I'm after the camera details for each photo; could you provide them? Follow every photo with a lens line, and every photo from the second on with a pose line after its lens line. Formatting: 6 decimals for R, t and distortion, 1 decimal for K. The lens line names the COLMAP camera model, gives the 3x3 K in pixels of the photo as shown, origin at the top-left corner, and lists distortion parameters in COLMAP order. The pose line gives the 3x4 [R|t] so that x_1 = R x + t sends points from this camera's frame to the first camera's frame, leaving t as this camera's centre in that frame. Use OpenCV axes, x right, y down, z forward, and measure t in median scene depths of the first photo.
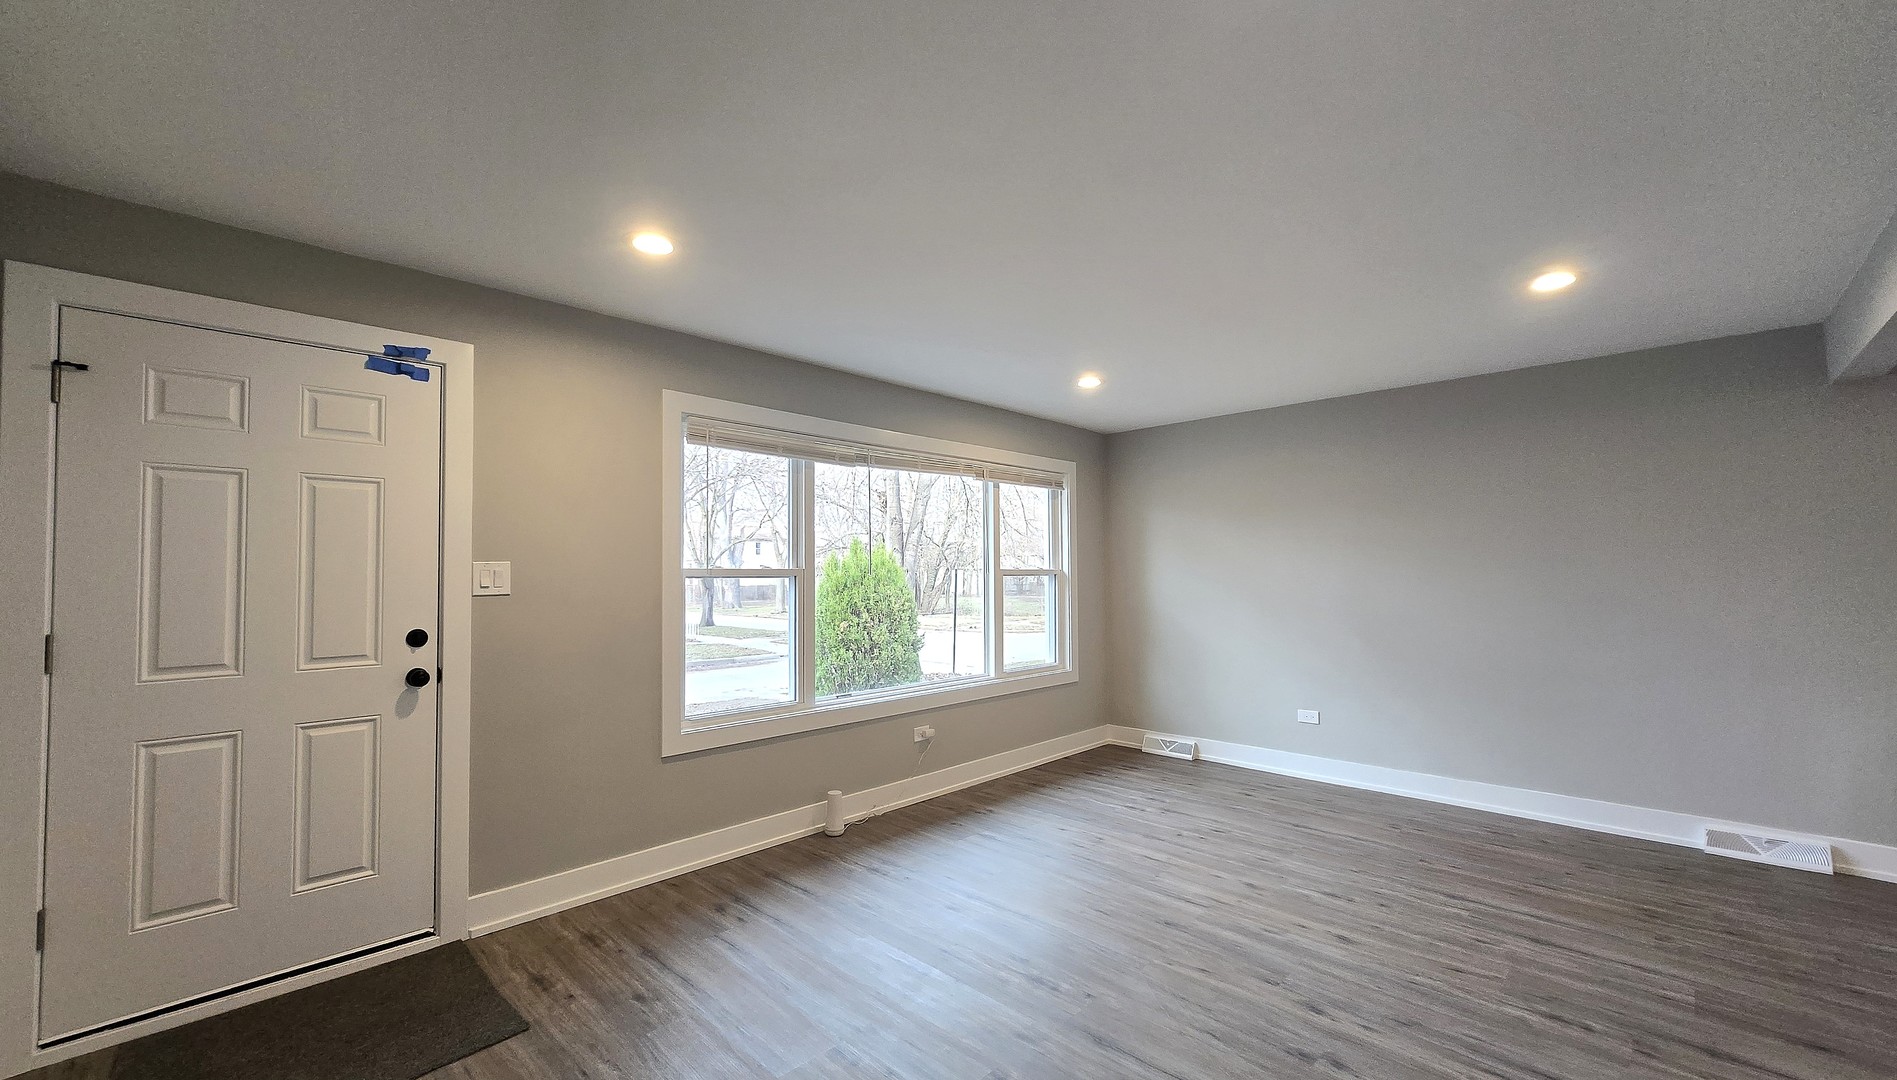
lens RADIAL K [[743.8, 0, 948.1], [0, 743.8, 546.9], [0, 0, 1]] dist [0.002134, 0.000051]
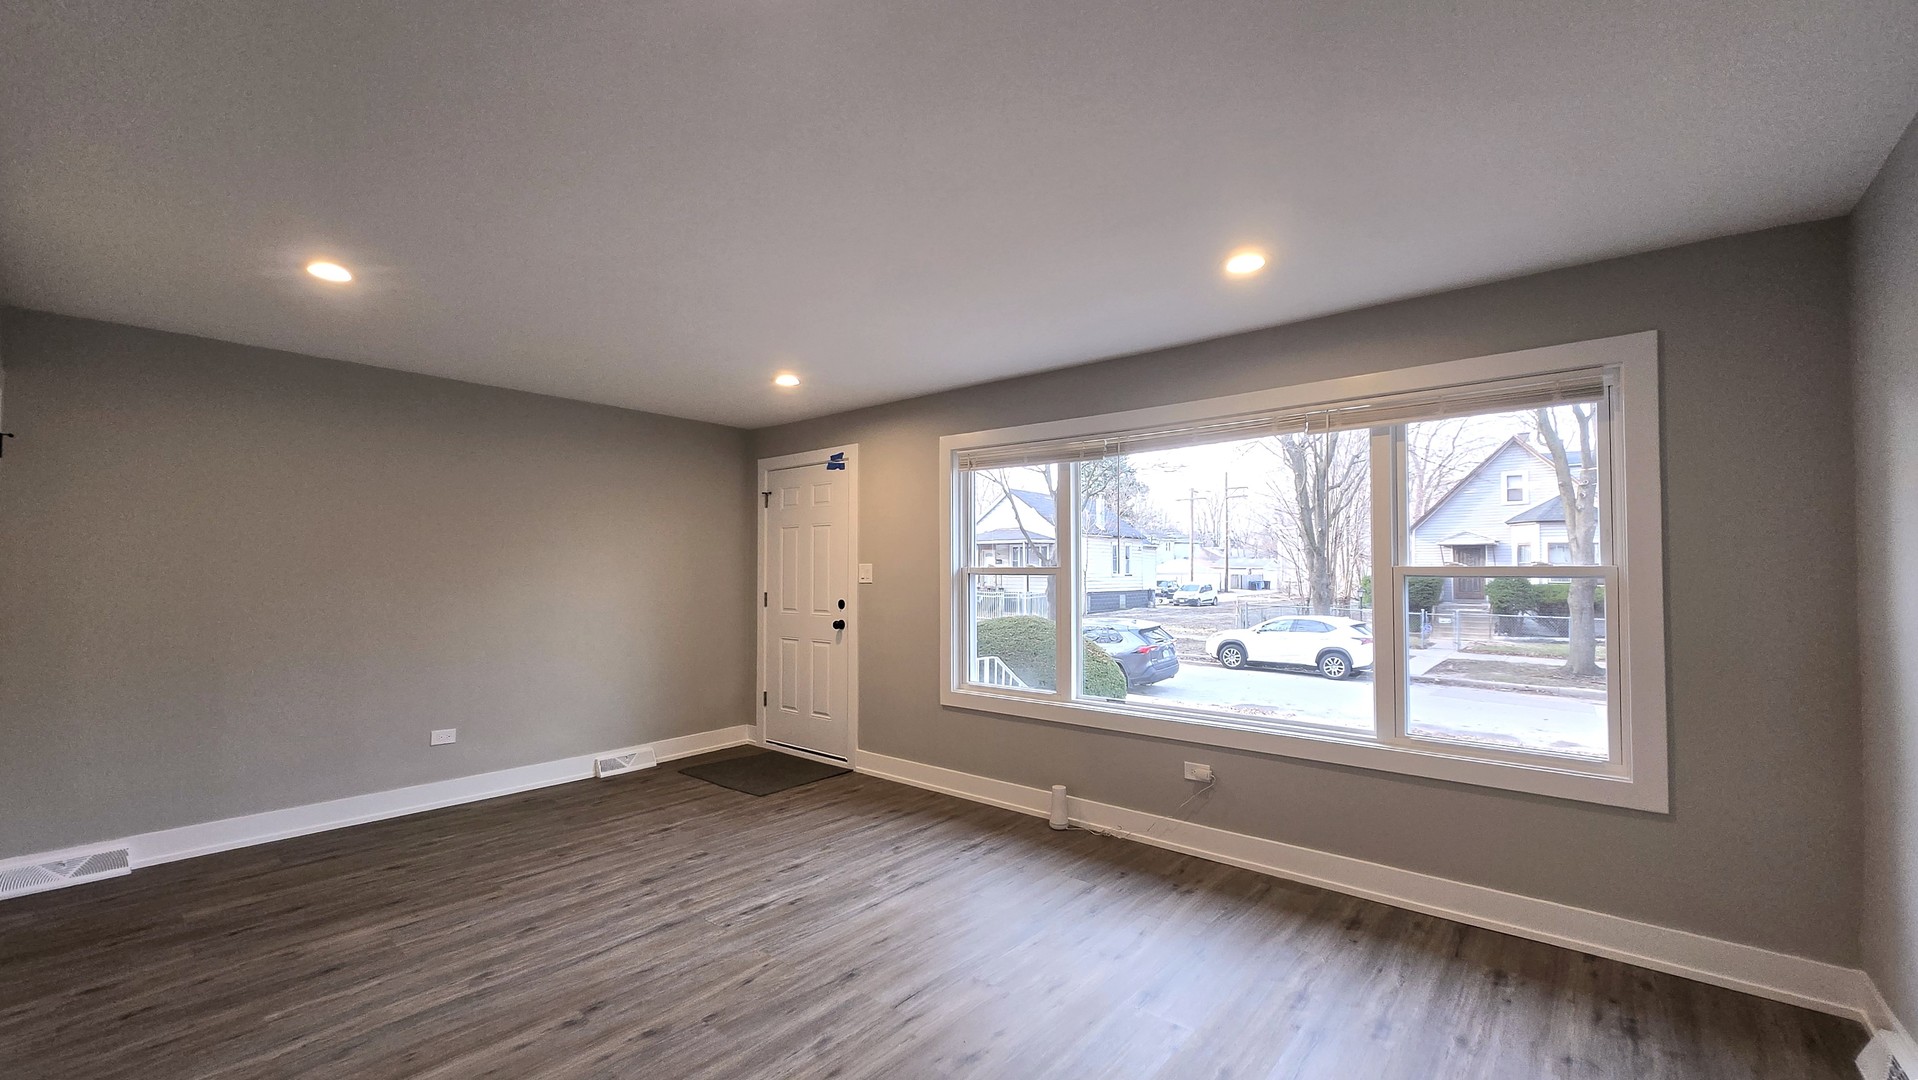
lens RADIAL K [[779.1, 0, 959.2], [0, 779.1, 552.3], [0, 0, 1]] dist [0.001183, 0.000658]
pose [[0.076746, -0.021952, -0.996809, 1.227768], [0.030775, 0.999333, -0.019638, 0.034738], [0.996576, -0.029170, 0.077371, 1.073048]]
